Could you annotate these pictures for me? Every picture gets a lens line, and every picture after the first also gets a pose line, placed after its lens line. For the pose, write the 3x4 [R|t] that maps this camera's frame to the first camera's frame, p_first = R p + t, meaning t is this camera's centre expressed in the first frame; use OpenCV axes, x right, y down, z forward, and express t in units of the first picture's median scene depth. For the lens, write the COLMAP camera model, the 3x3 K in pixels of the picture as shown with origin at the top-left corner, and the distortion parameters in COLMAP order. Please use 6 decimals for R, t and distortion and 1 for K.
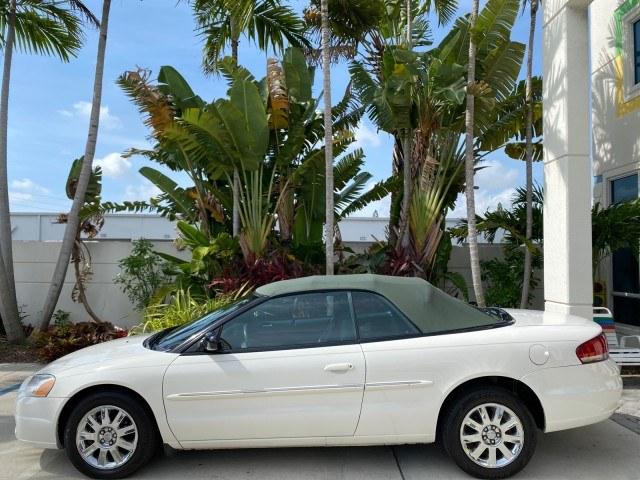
lens RADIAL K [[493.1, 0, 319.6], [0, 493.1, 237.9], [0, 0, 1]] dist [0.028240, -0.034734]
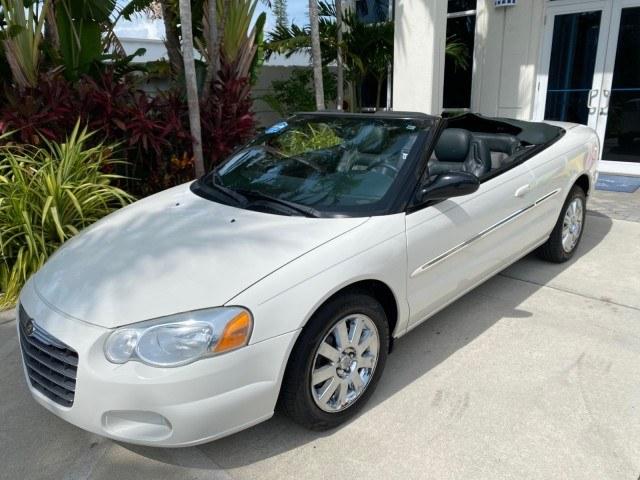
lens RADIAL K [[493.1, 0, 318.5], [0, 493.1, 240.2], [0, 0, 1]] dist [0.028240, -0.034734]
pose [[0.688168, -0.235930, 0.686121, -0.352732], [-0.004633, 0.944206, 0.329323, 0.022811], [-0.725537, -0.229808, 0.648679, 0.277533]]
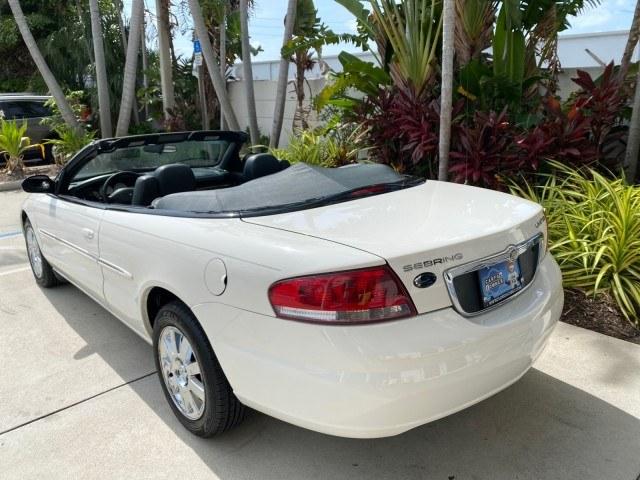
lens RADIAL K [[493.1, 0, 317.0], [0, 493.1, 237.0], [0, 0, 1]] dist [0.028240, -0.034734]
pose [[0.676766, 0.187963, -0.711799, 0.373674], [0.049708, 0.952985, 0.298914, 0.016082], [0.734518, -0.237677, 0.635605, 0.312885]]
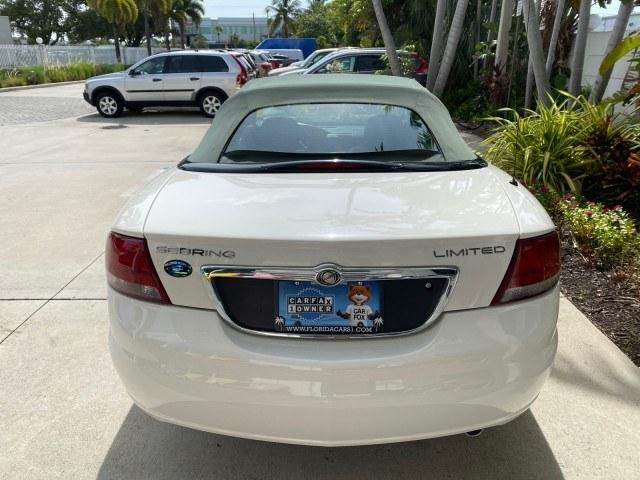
lens RADIAL K [[493.1, 0, 315.3], [0, 493.1, 235.6], [0, 0, 1]] dist [0.028240, -0.034734]
pose [[-0.005694, 0.337178, -0.941424, 0.421642], [0.052454, 0.940244, 0.336438, 0.027931], [0.998607, -0.047466, -0.023040, 0.516209]]
